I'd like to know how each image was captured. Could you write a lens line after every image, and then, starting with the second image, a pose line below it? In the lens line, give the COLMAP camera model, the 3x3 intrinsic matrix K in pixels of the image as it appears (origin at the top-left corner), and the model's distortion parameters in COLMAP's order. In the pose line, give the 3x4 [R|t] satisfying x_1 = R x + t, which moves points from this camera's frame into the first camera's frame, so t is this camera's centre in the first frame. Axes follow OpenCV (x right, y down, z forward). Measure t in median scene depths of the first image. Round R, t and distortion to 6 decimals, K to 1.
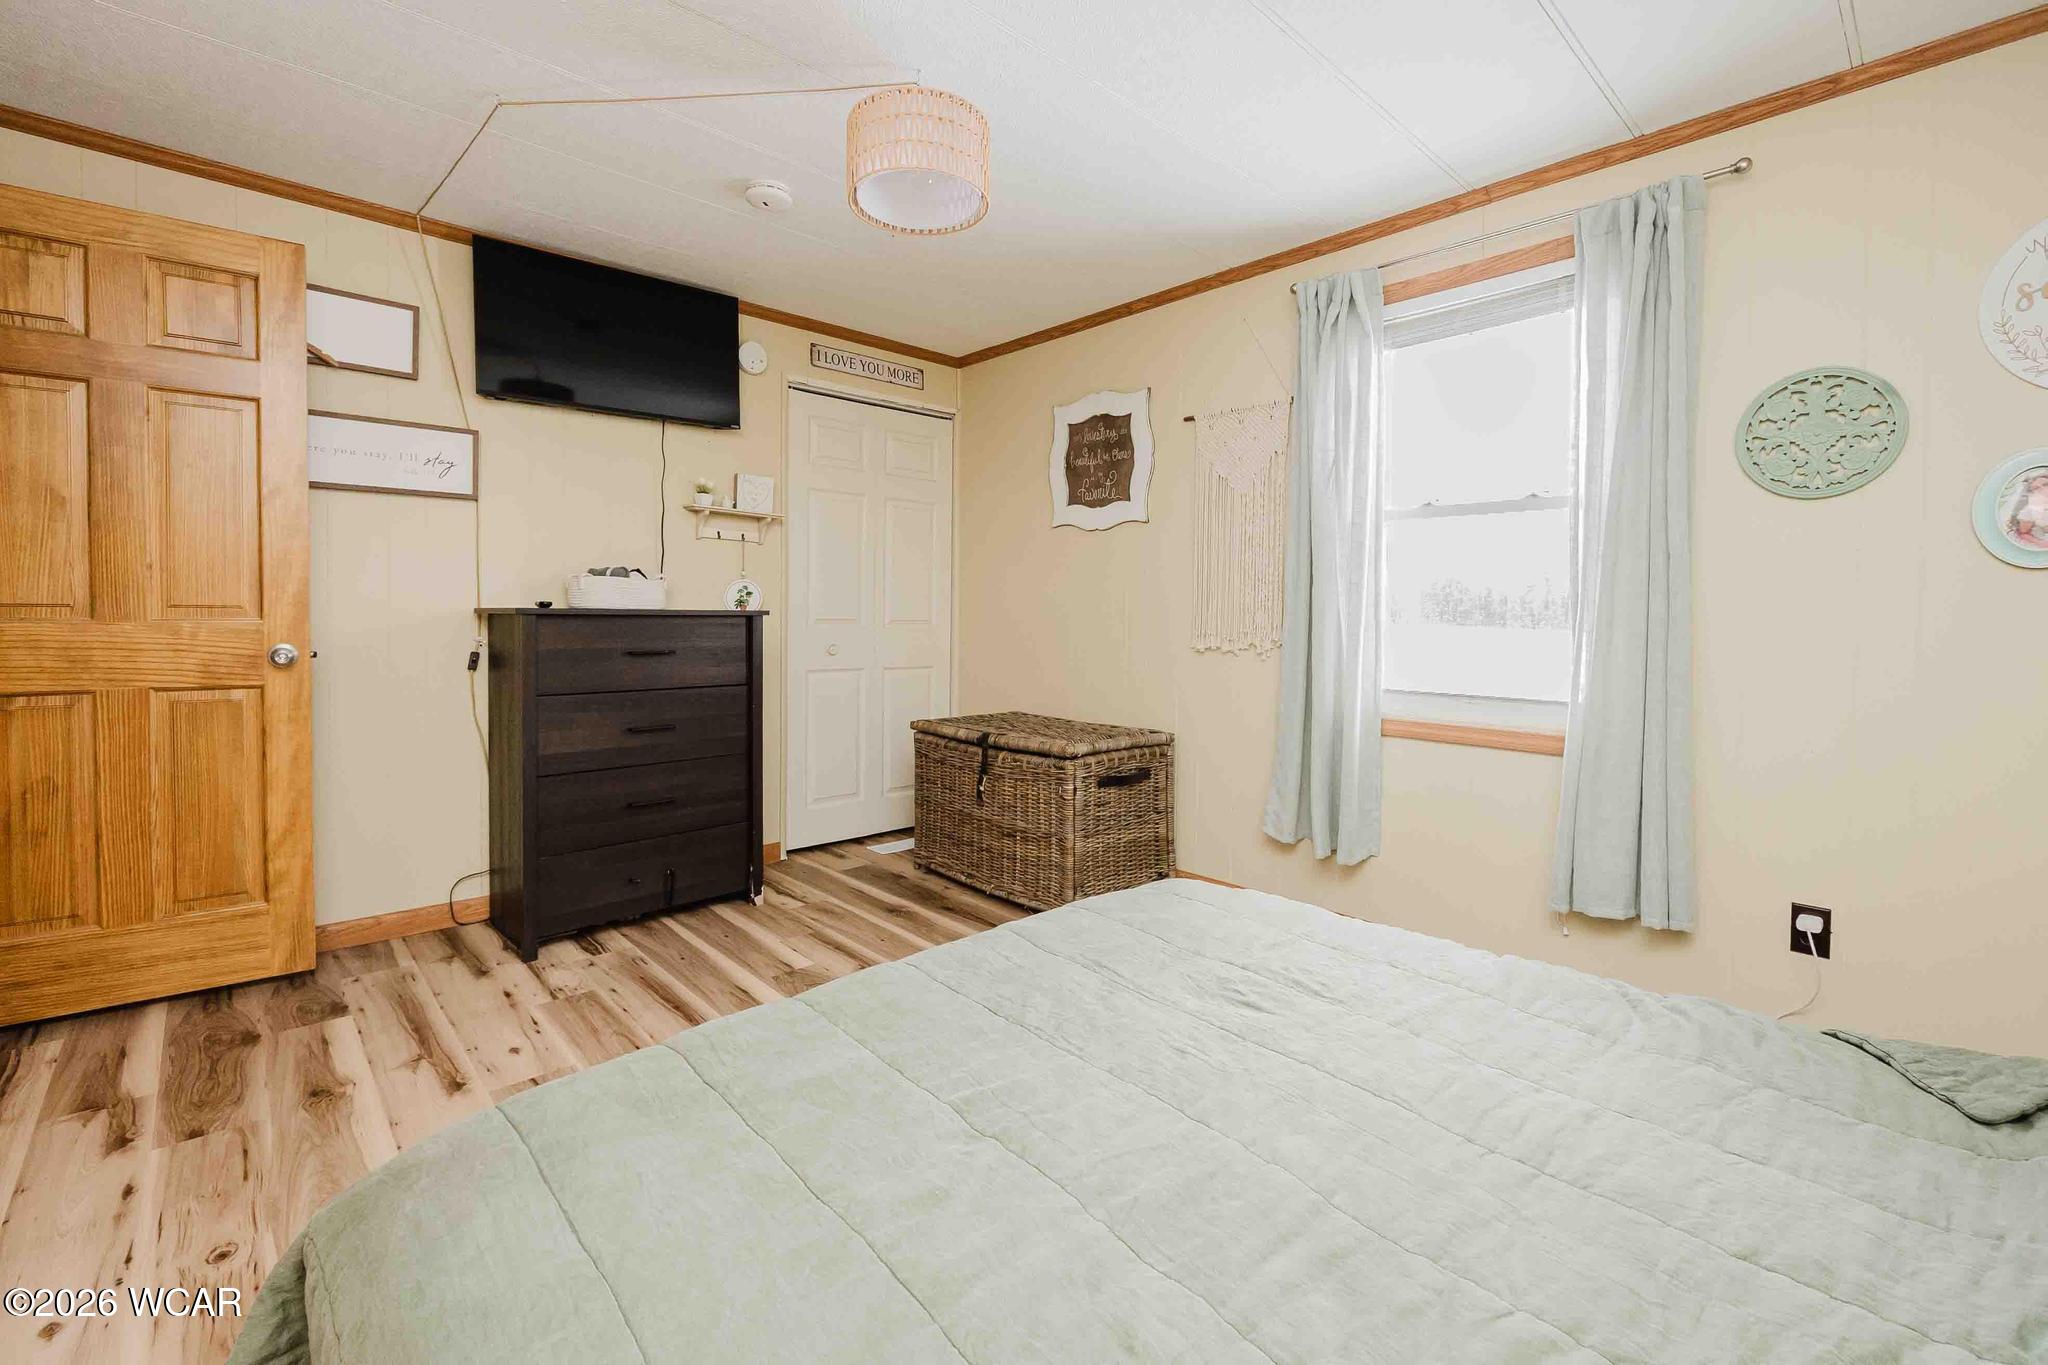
lens RADIAL K [[871.3, 0, 993.5], [0, 871.3, 623.9], [0, 0, 1]] dist [-0.005361, 0.000483]
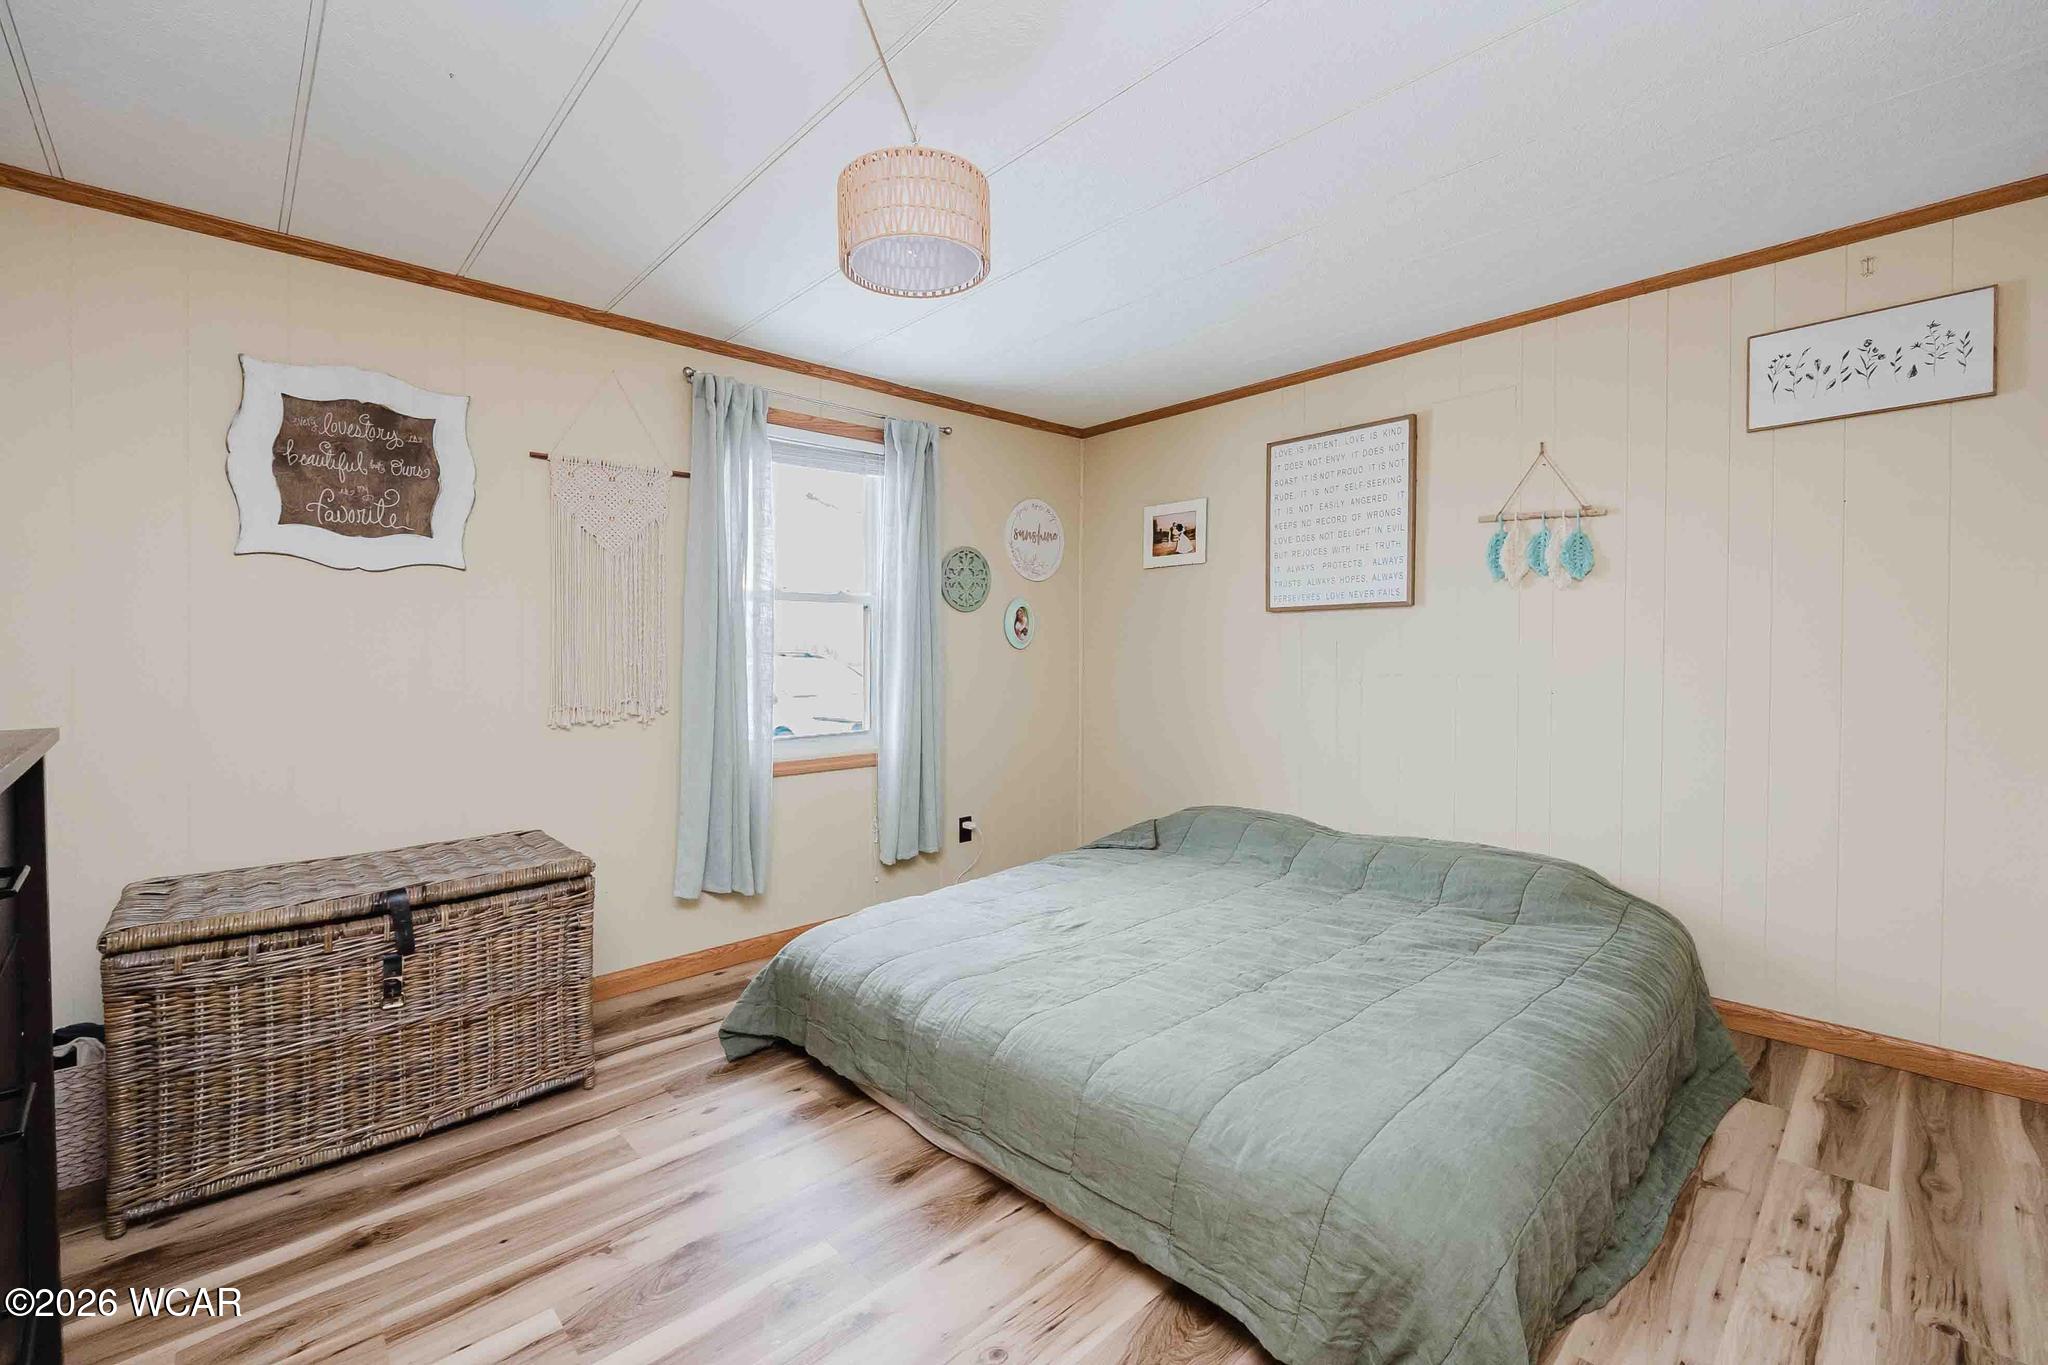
lens RADIAL K [[871.3, 0, 1022.0], [0, 871.3, 673.4], [0, 0, 1]] dist [-0.005361, 0.000483]
pose [[-0.026183, -0.035251, 0.999035, -0.650052], [0.021790, 0.999120, 0.035825, -0.044942], [-0.999420, 0.022707, -0.025392, 0.566632]]
